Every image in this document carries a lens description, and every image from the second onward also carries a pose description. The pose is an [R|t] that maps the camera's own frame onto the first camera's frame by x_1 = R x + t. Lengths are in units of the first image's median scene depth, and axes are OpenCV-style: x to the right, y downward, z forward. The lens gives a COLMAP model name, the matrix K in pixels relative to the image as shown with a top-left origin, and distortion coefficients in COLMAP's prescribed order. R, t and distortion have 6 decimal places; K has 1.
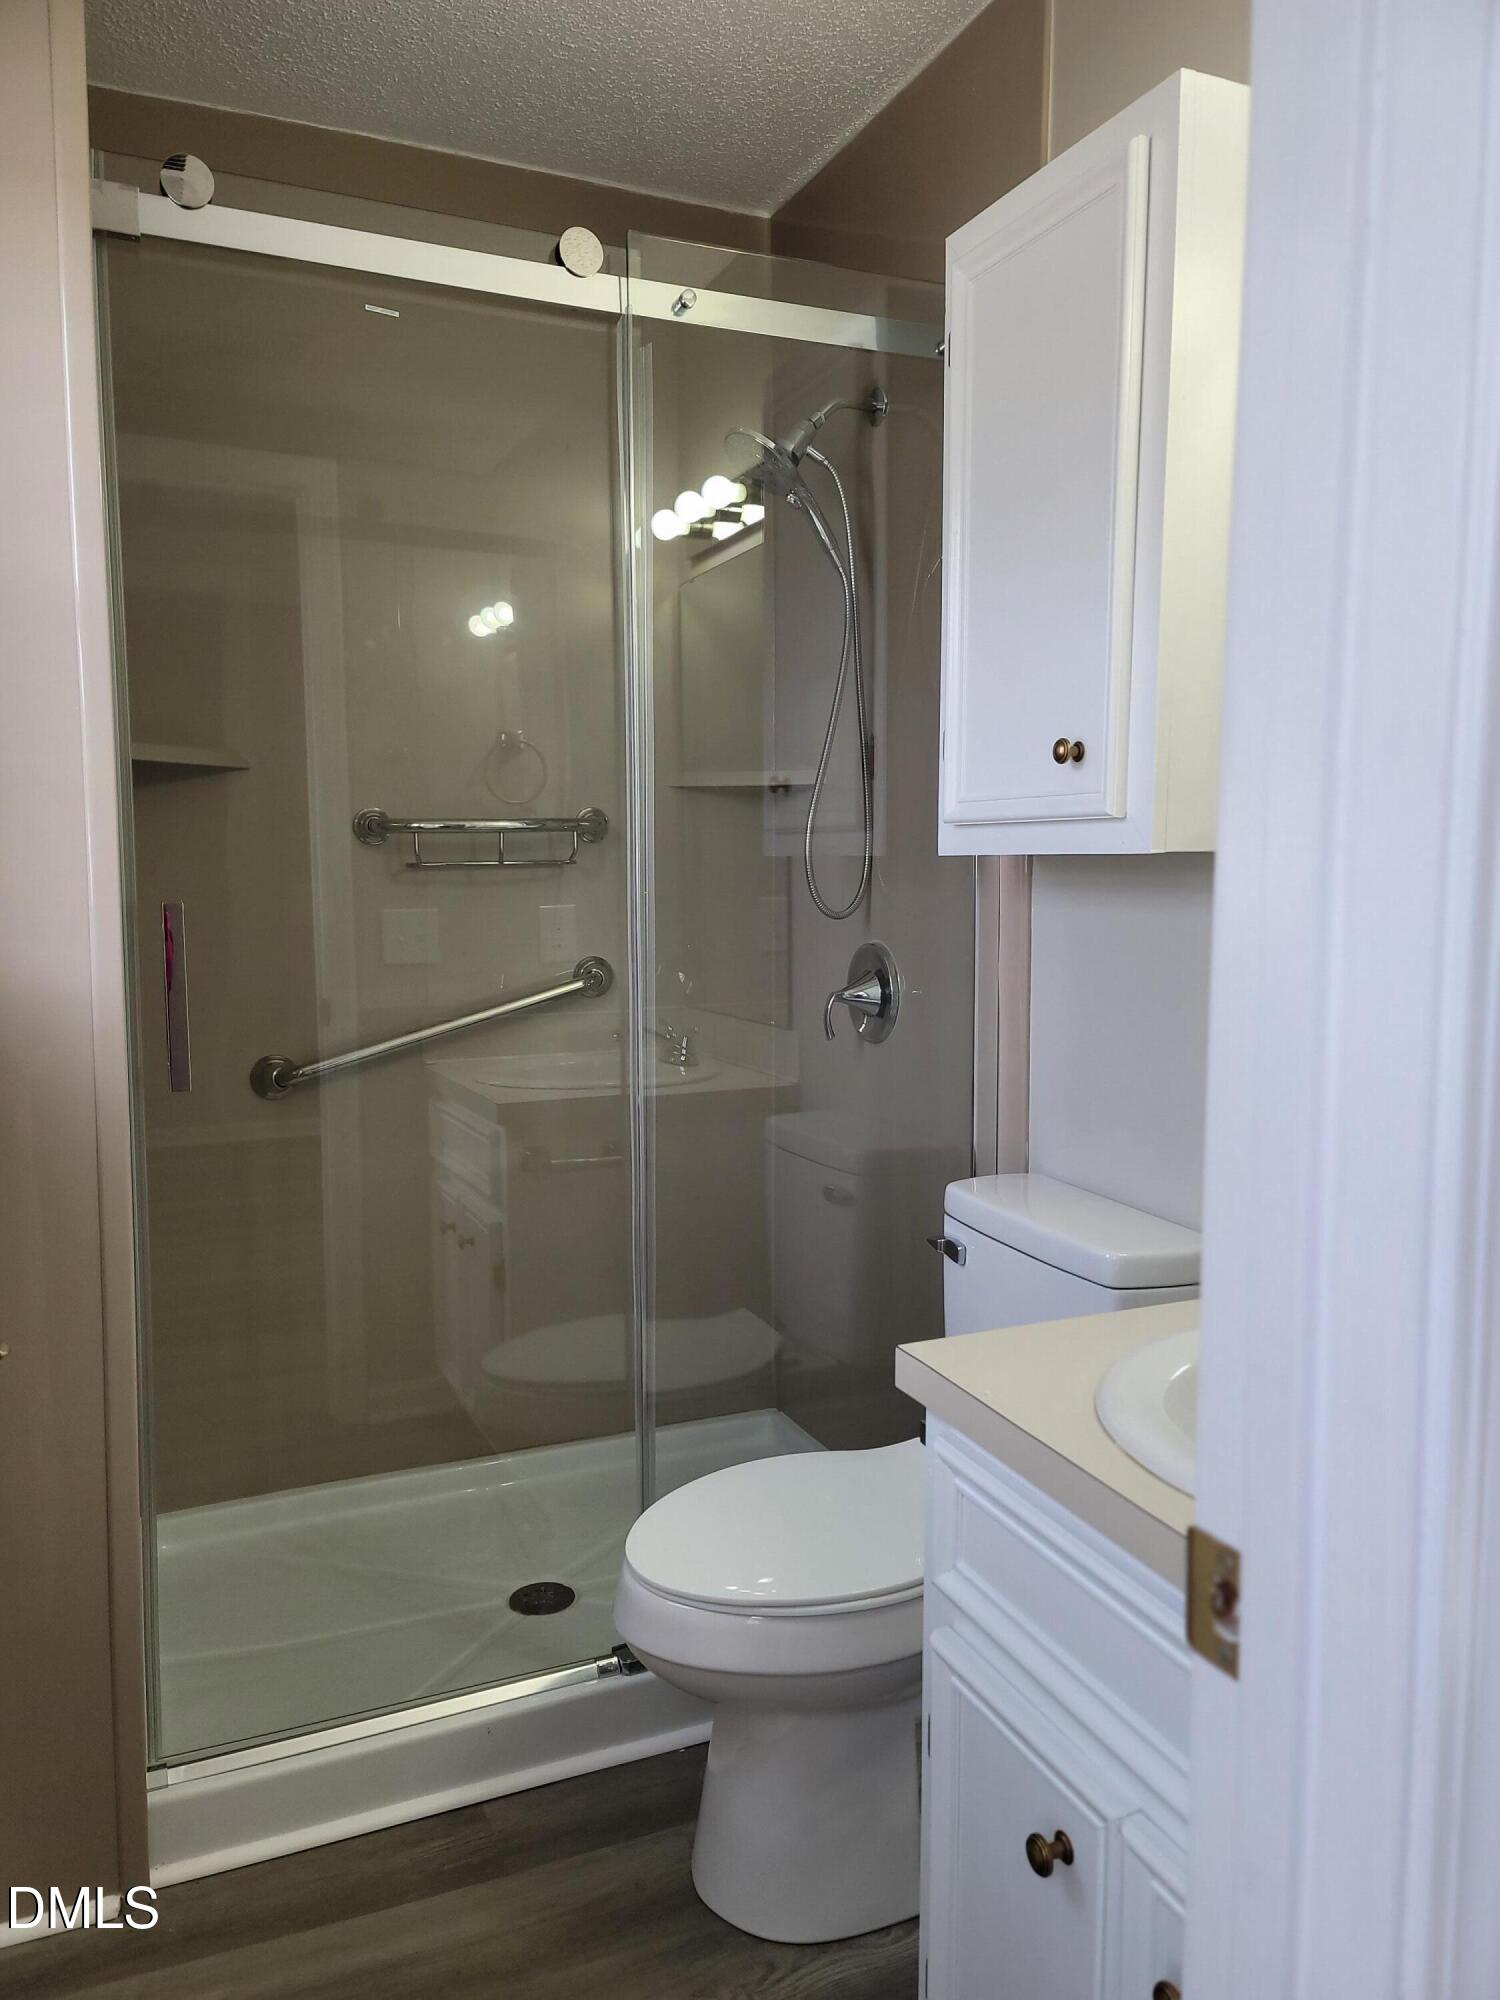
lens RADIAL K [[1461.4, 0, 750.9], [0, 1461.4, 990.6], [0, 0, 1]] dist [0.072916, -0.073387]
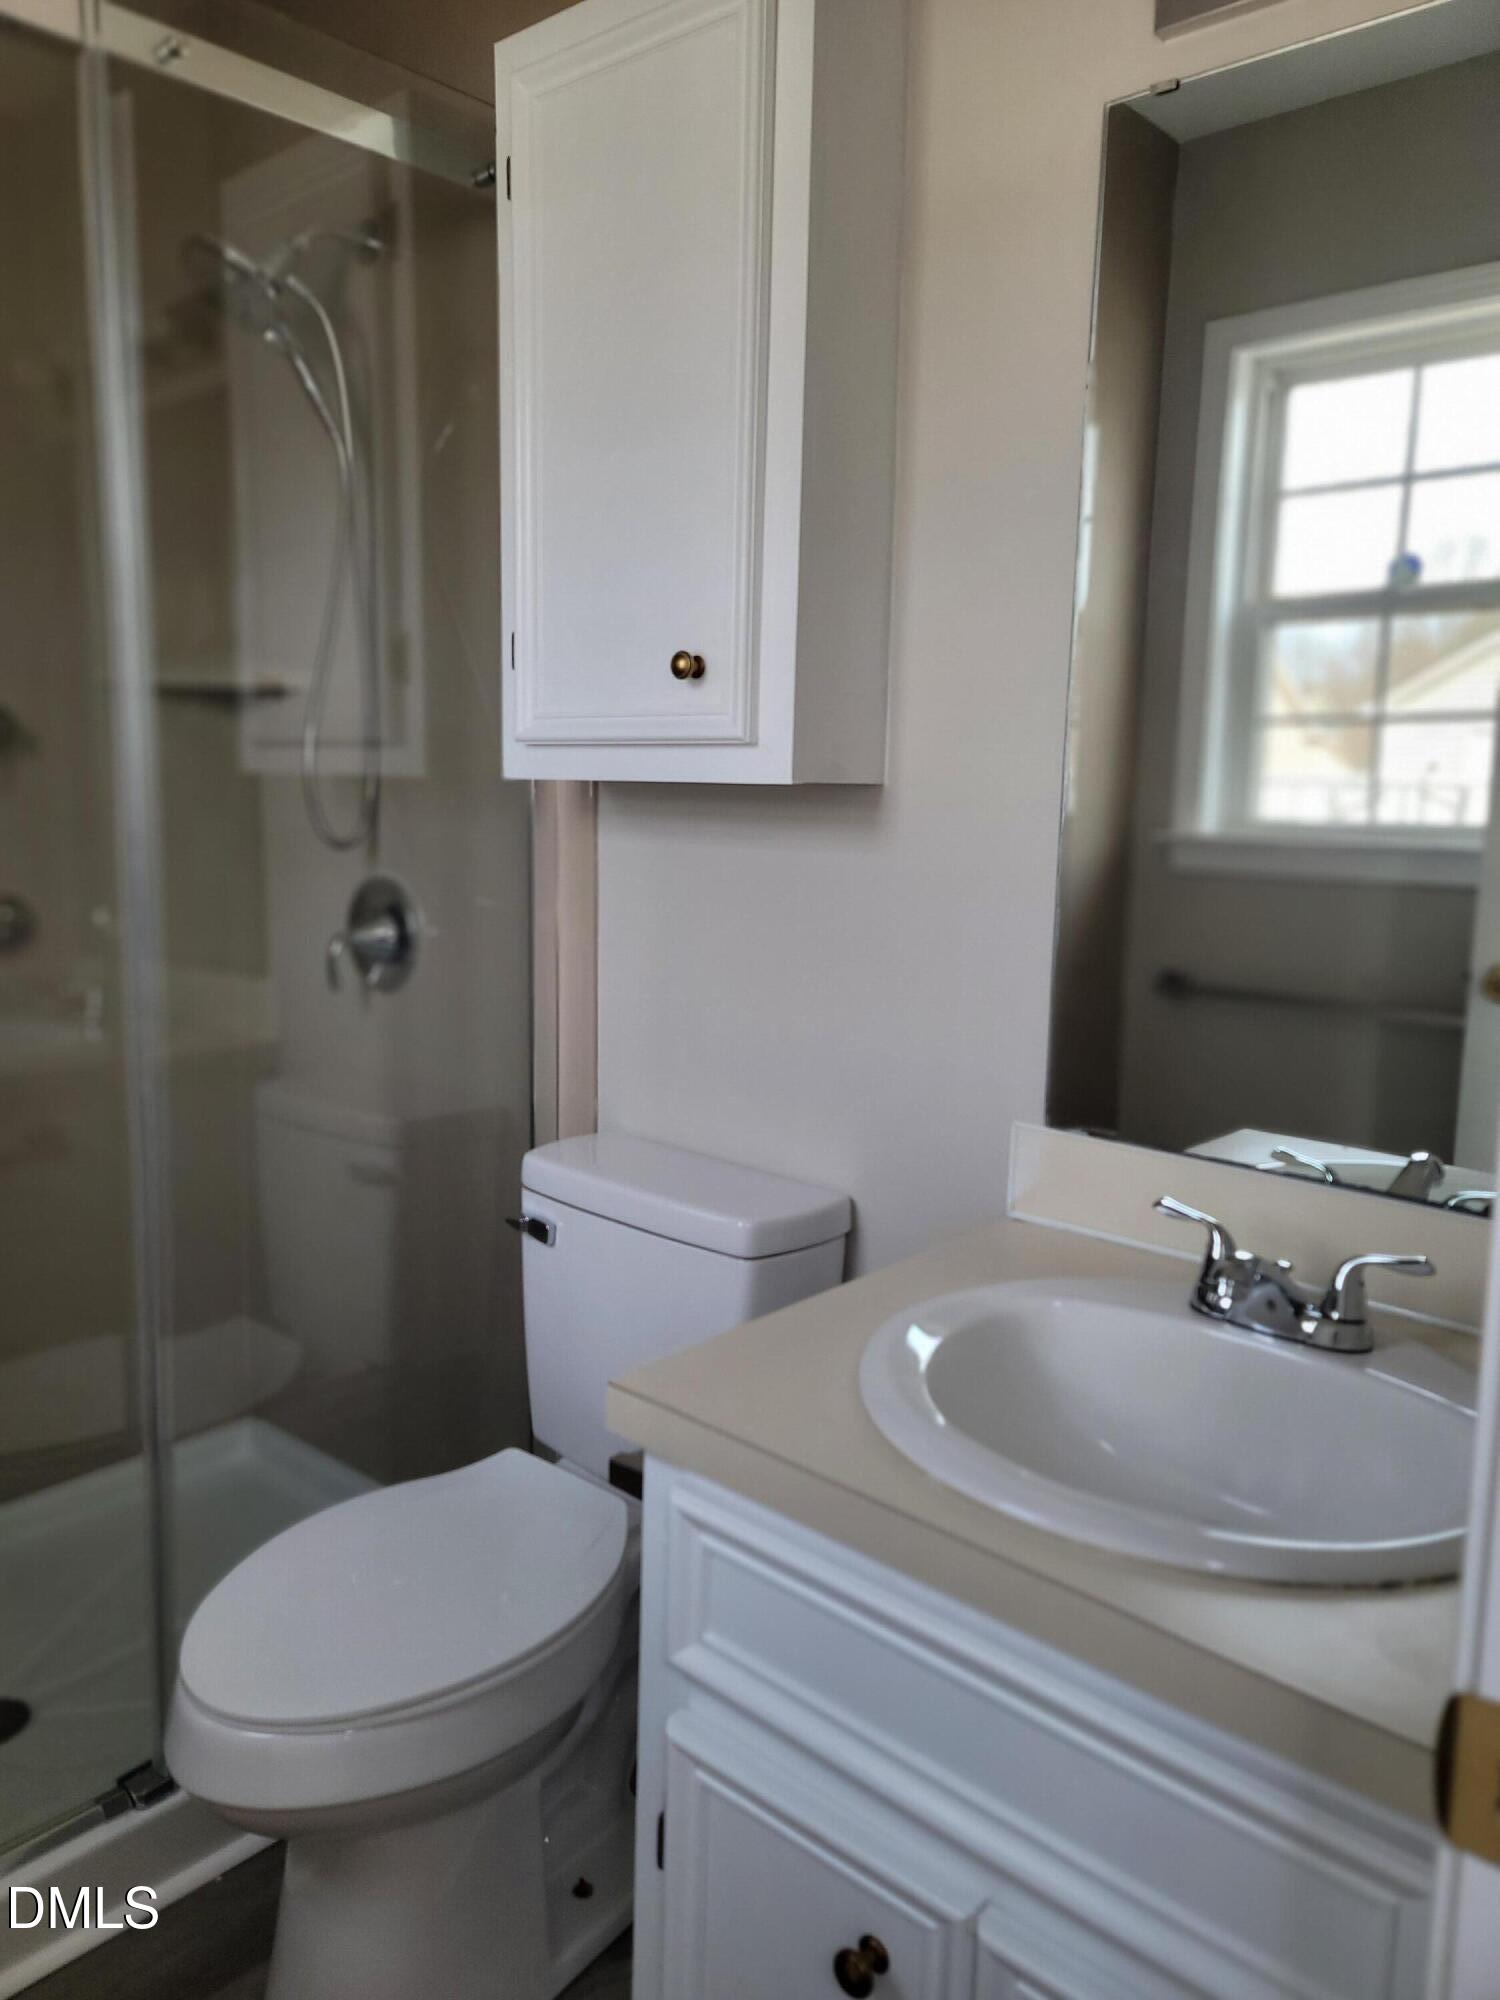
lens RADIAL K [[1461.4, 0, 750.9], [0, 1461.4, 990.6], [0, 0, 1]] dist [0.072916, -0.073387]
pose [[0.911587, -0.029205, 0.410069, -0.097250], [0.008300, 0.998578, 0.052667, -0.011332], [-0.411024, -0.044607, 0.910532, 0.141714]]
